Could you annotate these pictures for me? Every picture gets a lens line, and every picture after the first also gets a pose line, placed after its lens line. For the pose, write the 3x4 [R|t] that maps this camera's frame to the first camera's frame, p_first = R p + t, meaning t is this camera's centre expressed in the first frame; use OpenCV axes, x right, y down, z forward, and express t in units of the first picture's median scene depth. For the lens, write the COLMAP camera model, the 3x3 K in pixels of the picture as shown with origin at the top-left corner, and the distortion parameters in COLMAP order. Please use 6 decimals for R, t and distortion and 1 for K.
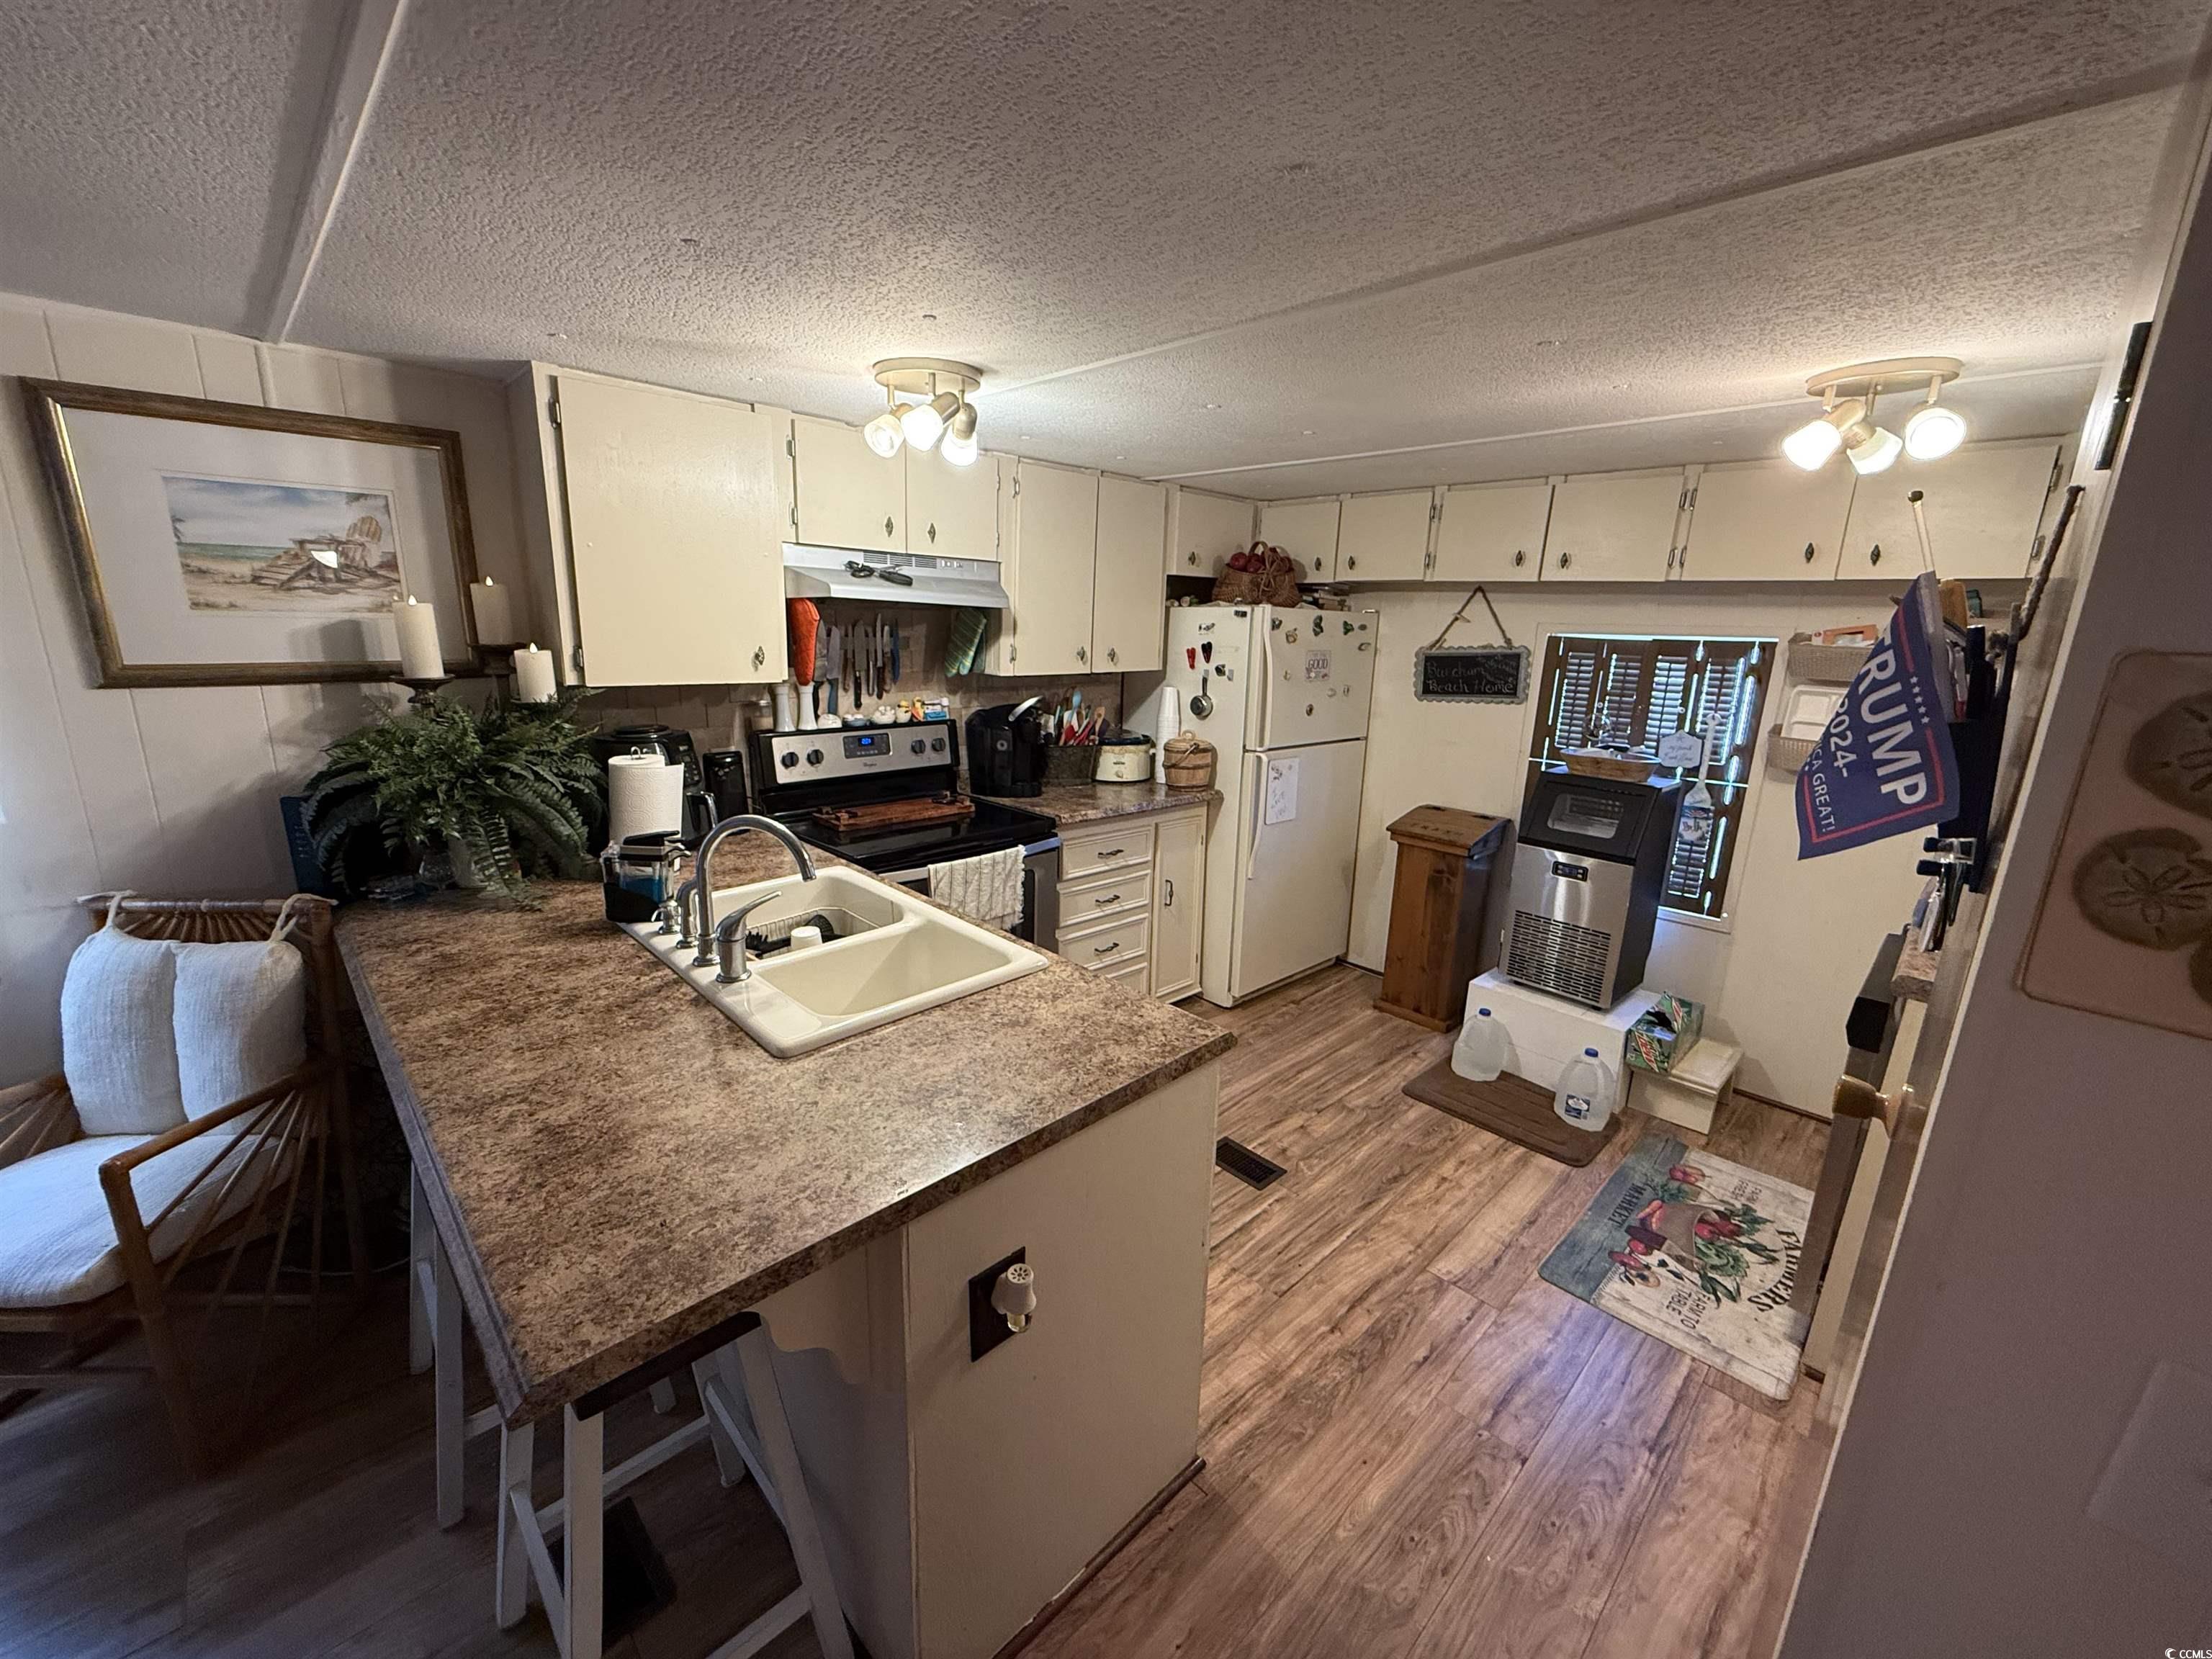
lens RADIAL K [[887.9, 0, 1097.2], [0, 887.9, 828.8], [0, 0, 1]] dist [0.001067, -0.000217]
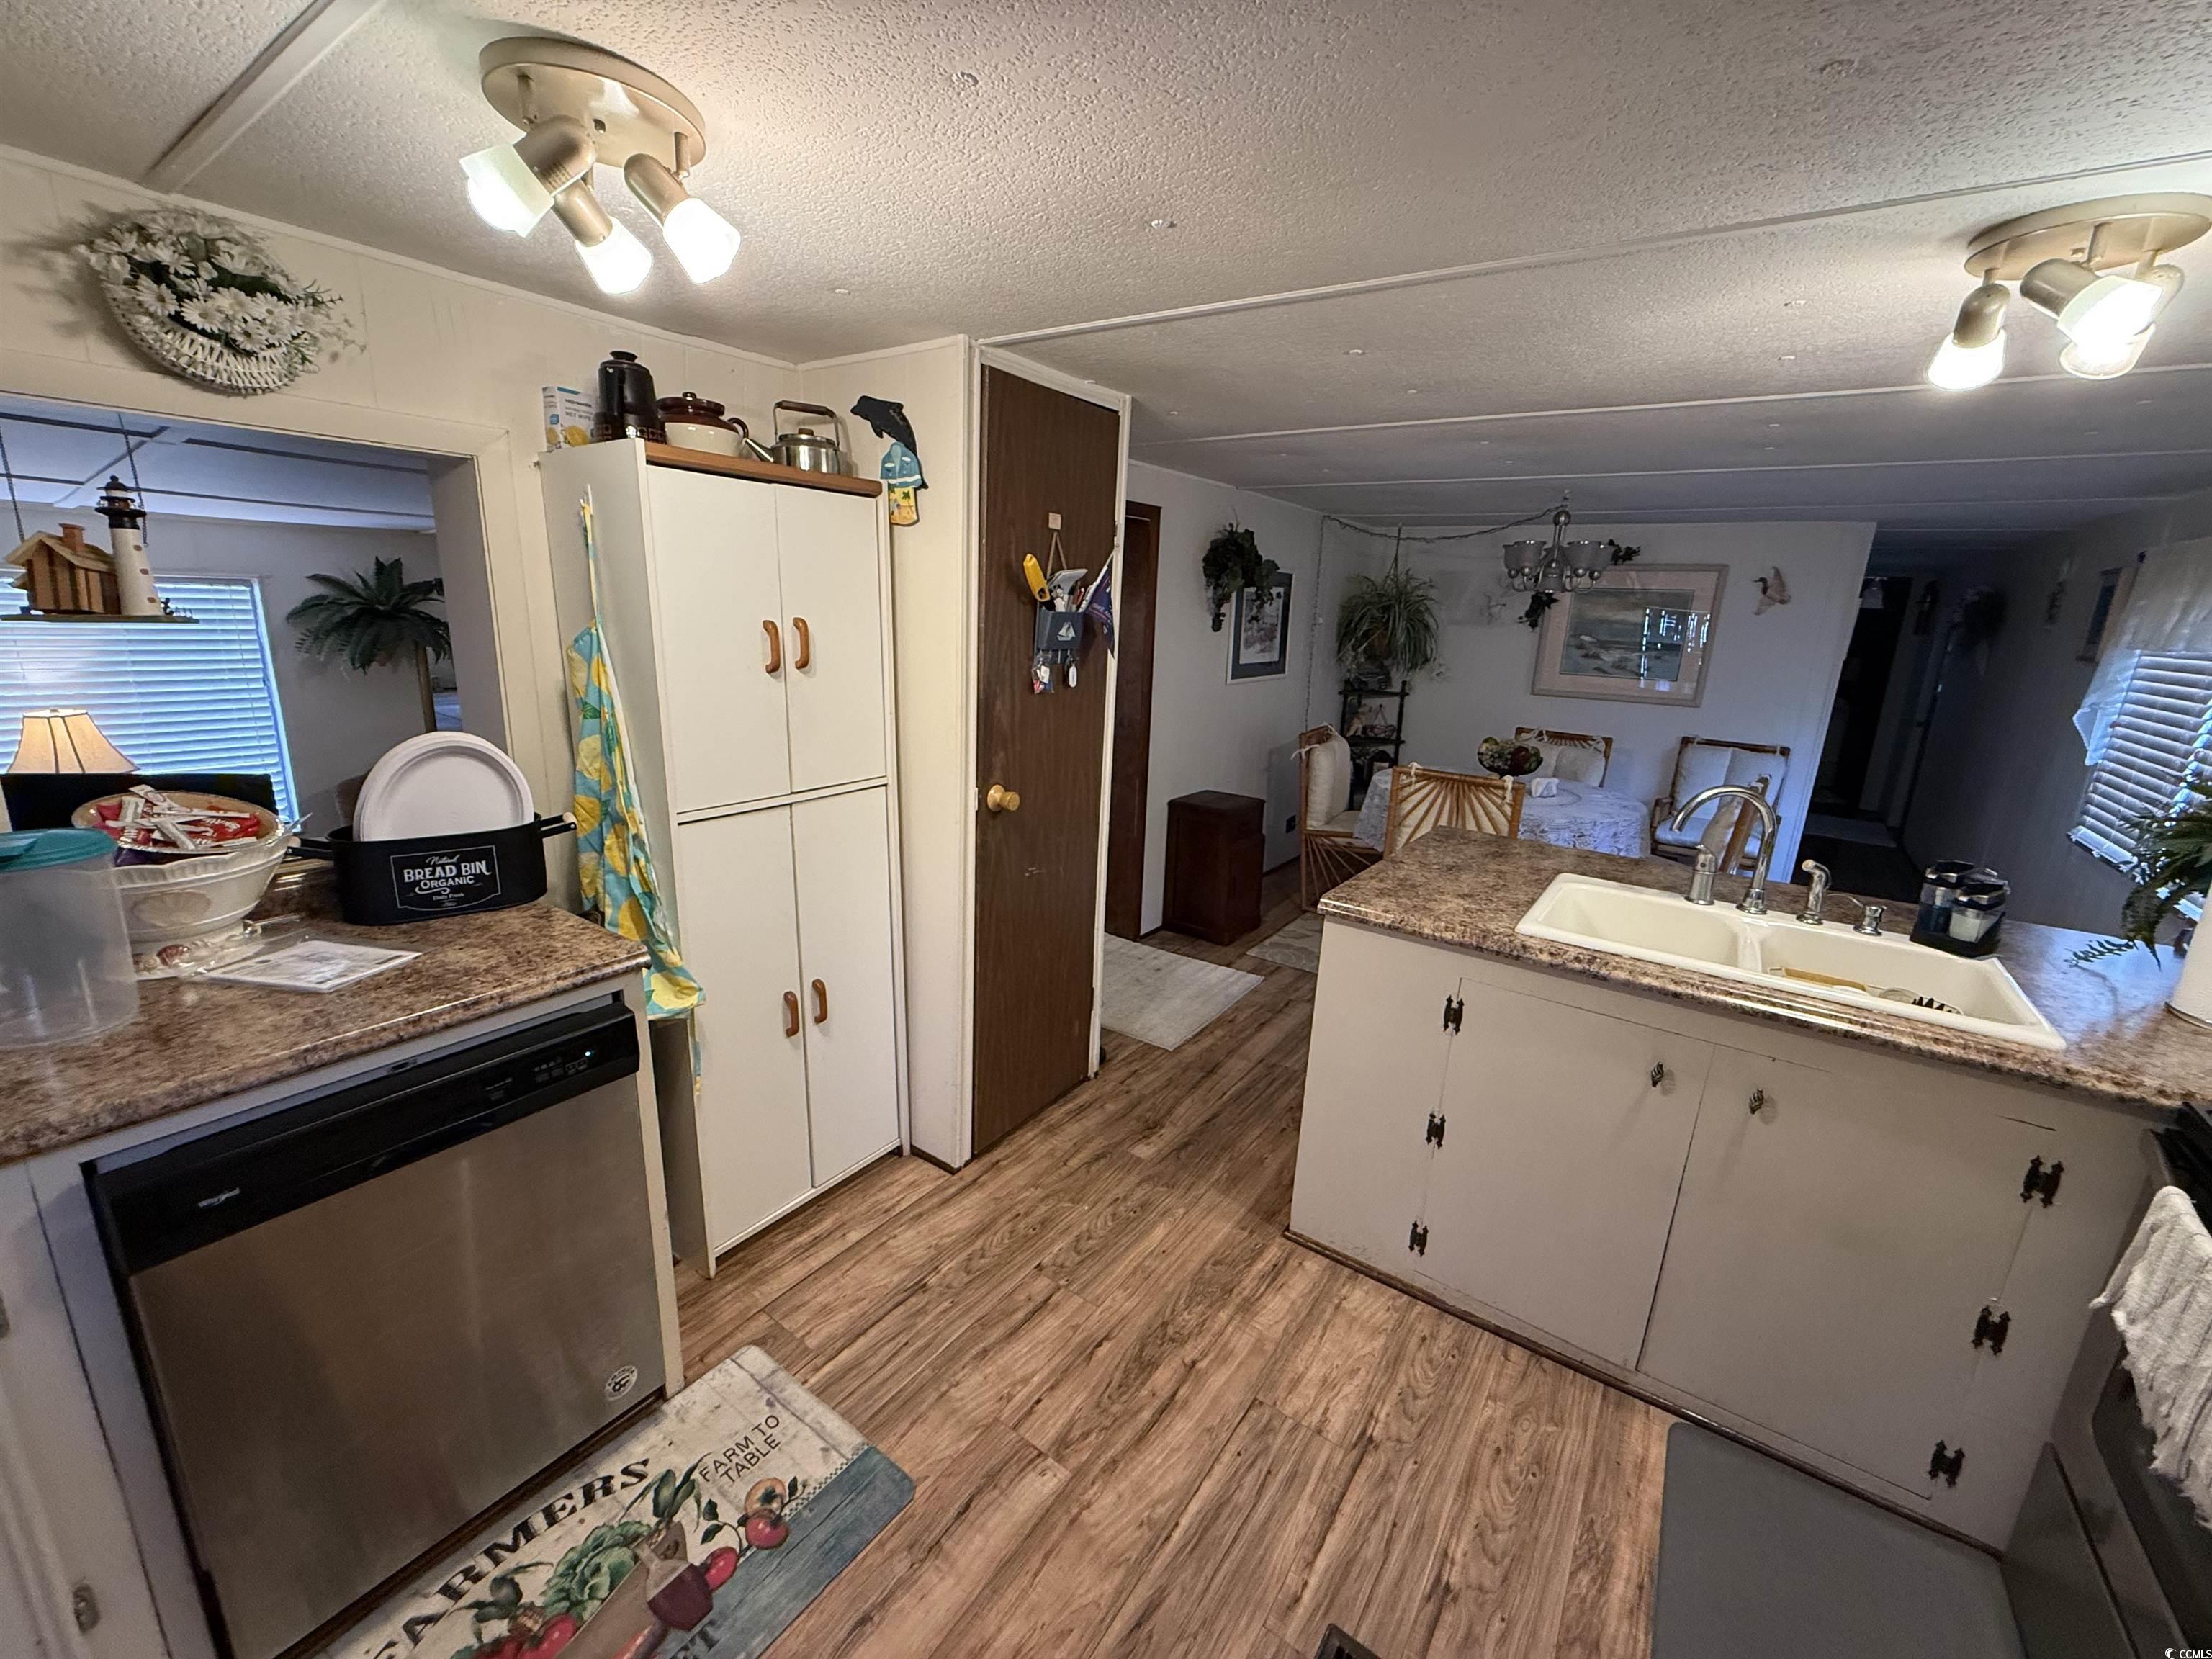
lens RADIAL K [[887.9, 0, 1102.5], [0, 887.9, 827.6], [0, 0, 1]] dist [0.001067, -0.000217]
pose [[-0.979530, -0.025645, -0.199657, 0.417730], [-0.116419, 0.881318, 0.457957, -0.249847], [0.164217, 0.471827, -0.866263, 1.143631]]
